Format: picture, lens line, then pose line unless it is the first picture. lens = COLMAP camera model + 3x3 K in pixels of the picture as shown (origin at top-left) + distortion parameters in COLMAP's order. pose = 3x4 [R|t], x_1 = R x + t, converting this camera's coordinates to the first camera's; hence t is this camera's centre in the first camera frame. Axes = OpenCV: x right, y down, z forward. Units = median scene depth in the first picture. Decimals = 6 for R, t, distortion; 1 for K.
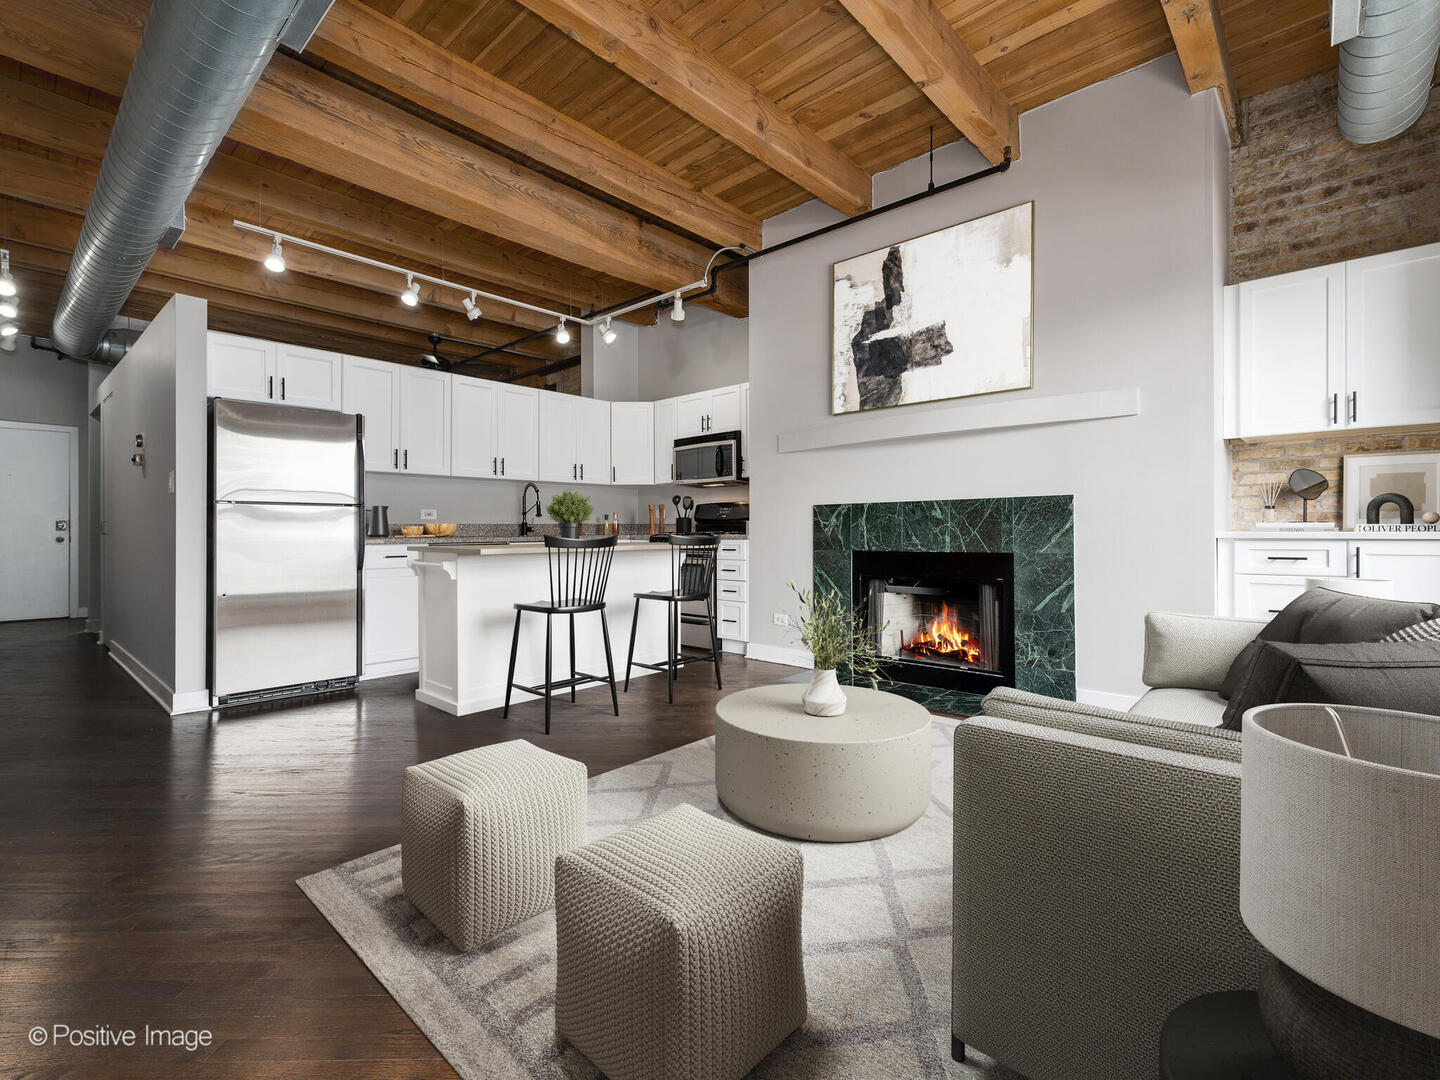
lens RADIAL K [[676.1, 0, 681.0], [0, 676.1, 532.2], [0, 0, 1]] dist [0.009174, -0.003628]
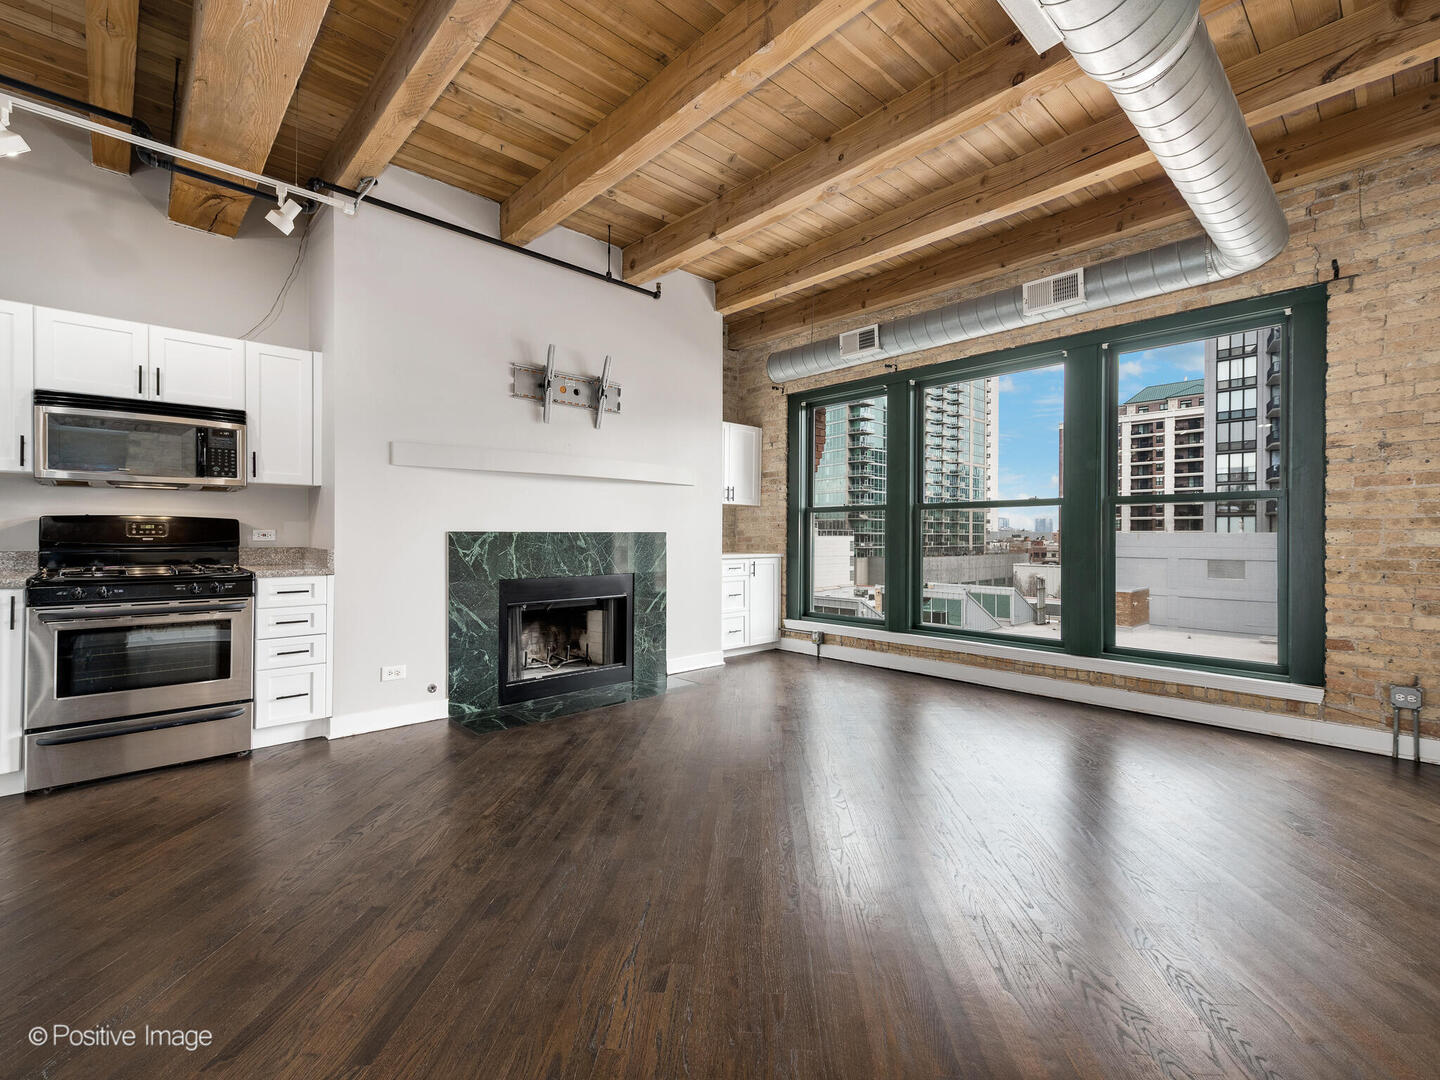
lens RADIAL K [[652.1, 0, 720.8], [0, 652.1, 541.6], [0, 0, 1]] dist [0.011585, -0.002385]
pose [[0.037085, -0.007688, 0.999283, -0.571162], [-0.001395, 0.999969, 0.007745, -0.030258], [-0.999311, -0.001681, 0.037073, 0.543488]]
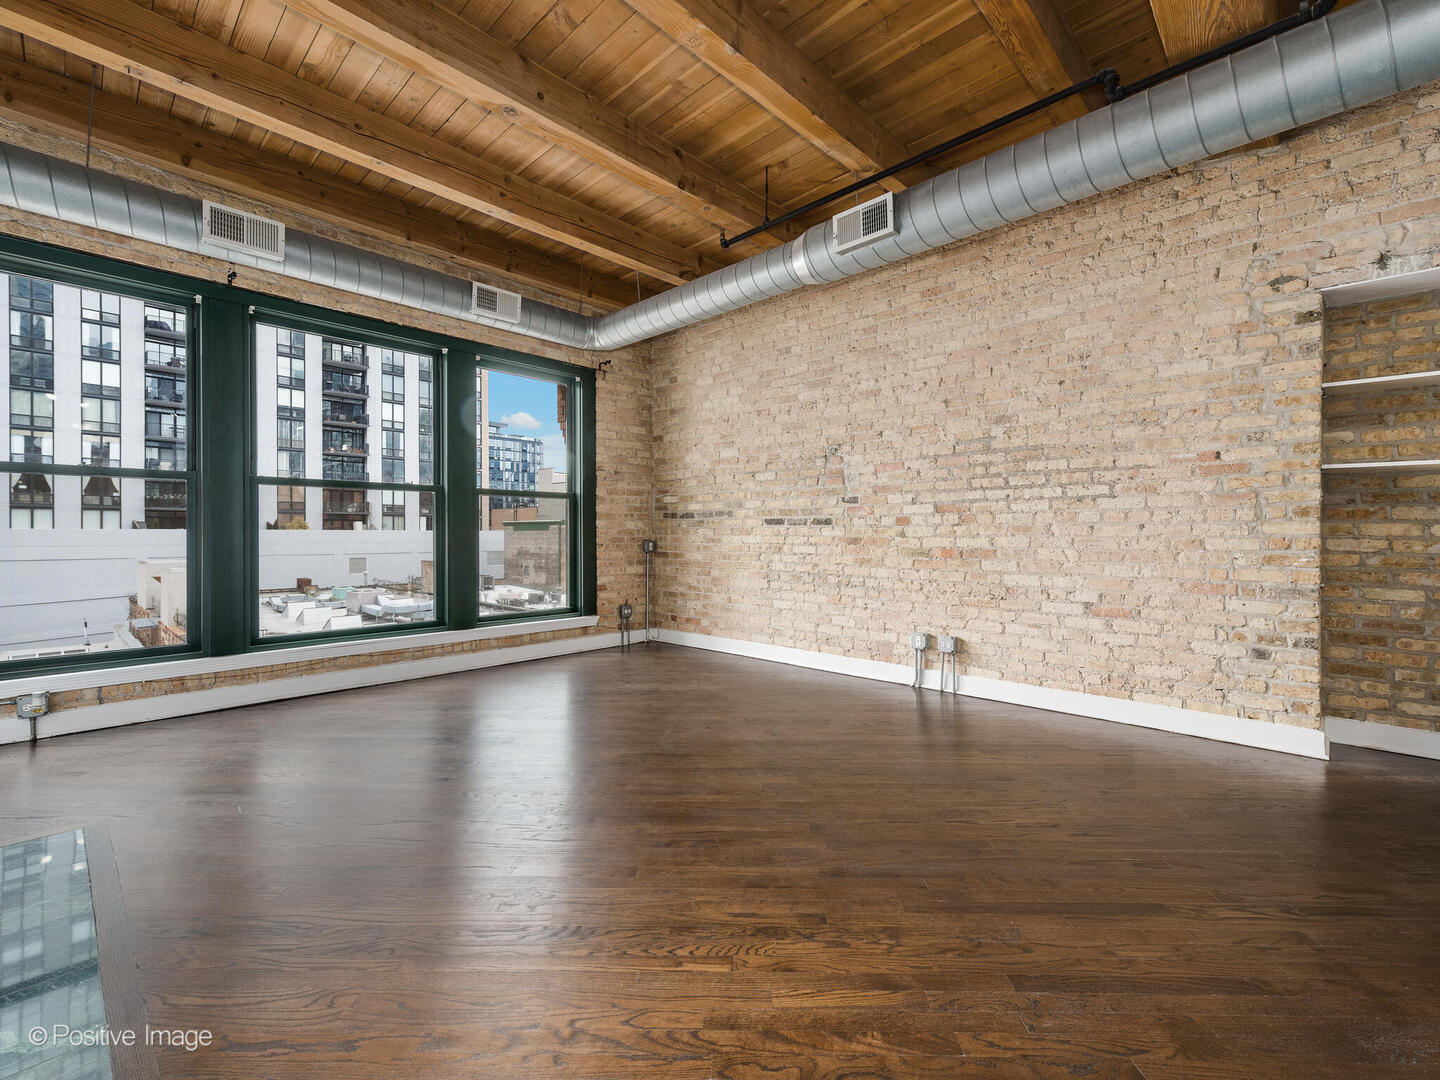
lens RADIAL K [[631.0, 0, 729.2], [0, 631.0, 545.0], [0, 0, 1]] dist [0.003822, -0.000688]
pose [[-0.999518, 0.002864, -0.030903, -0.077981], [0.002293, 0.999826, 0.018488, -0.014449], [0.030951, 0.018408, -0.999351, 1.015922]]
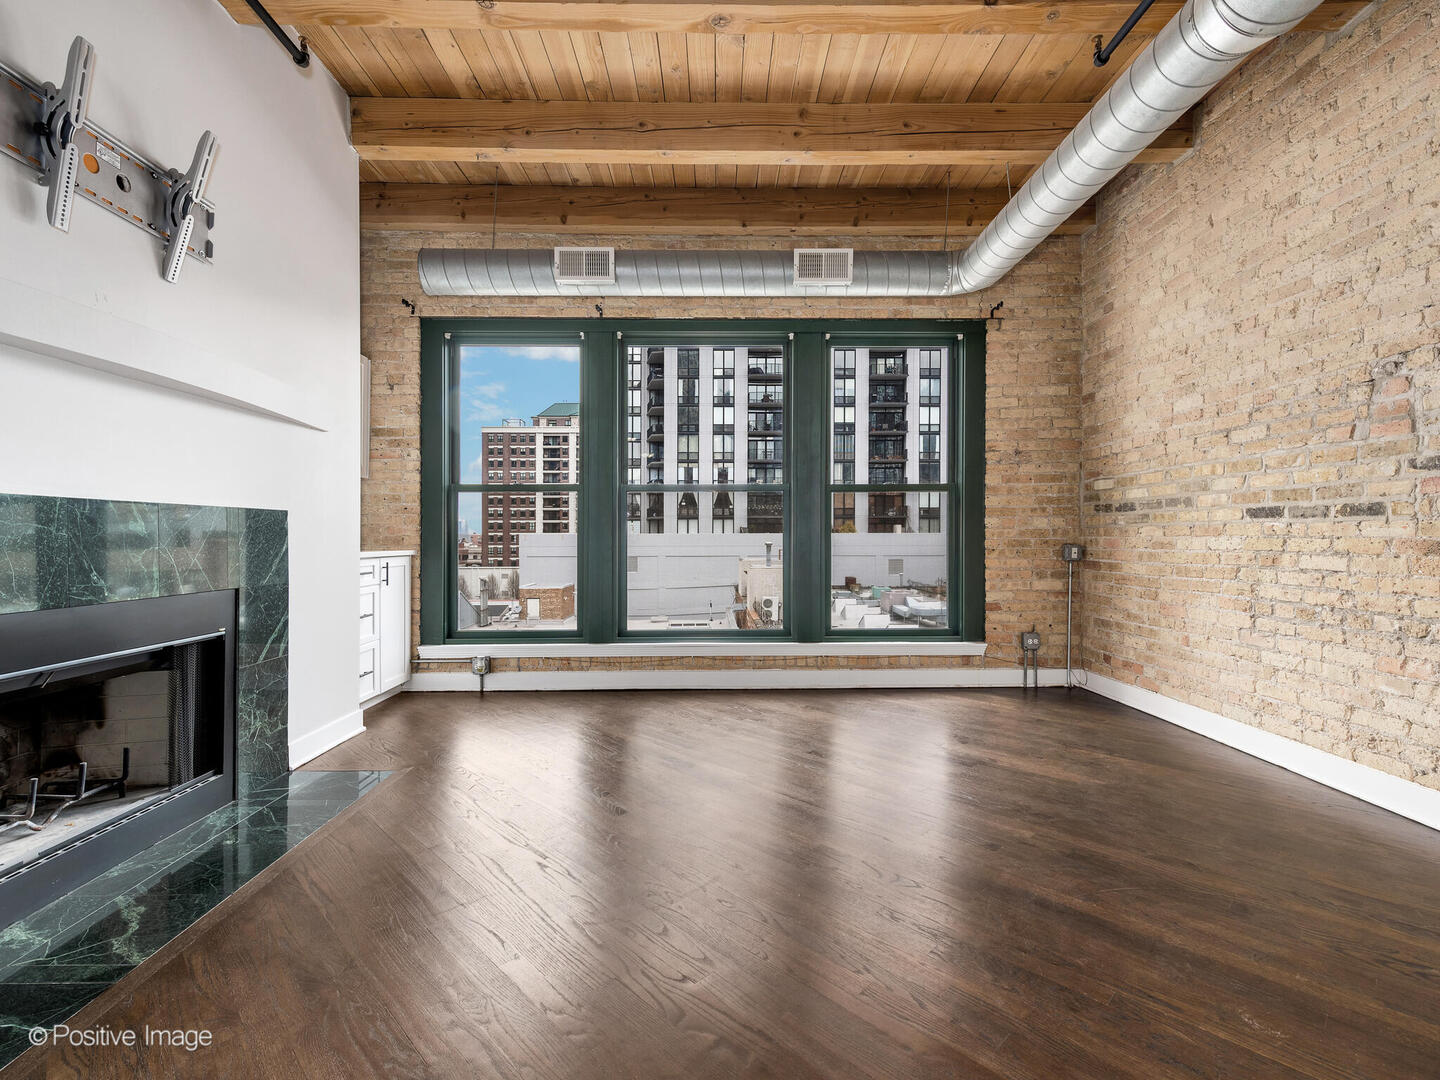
lens RADIAL K [[676.1, 0, 723.1], [0, 676.1, 548.4], [0, 0, 1]] dist [0.009174, -0.003628]
pose [[-0.718330, -0.006659, 0.695670, -0.247308], [0.005684, 0.999865, 0.015439, -0.012774], [-0.695679, 0.015044, -0.718195, 0.806419]]
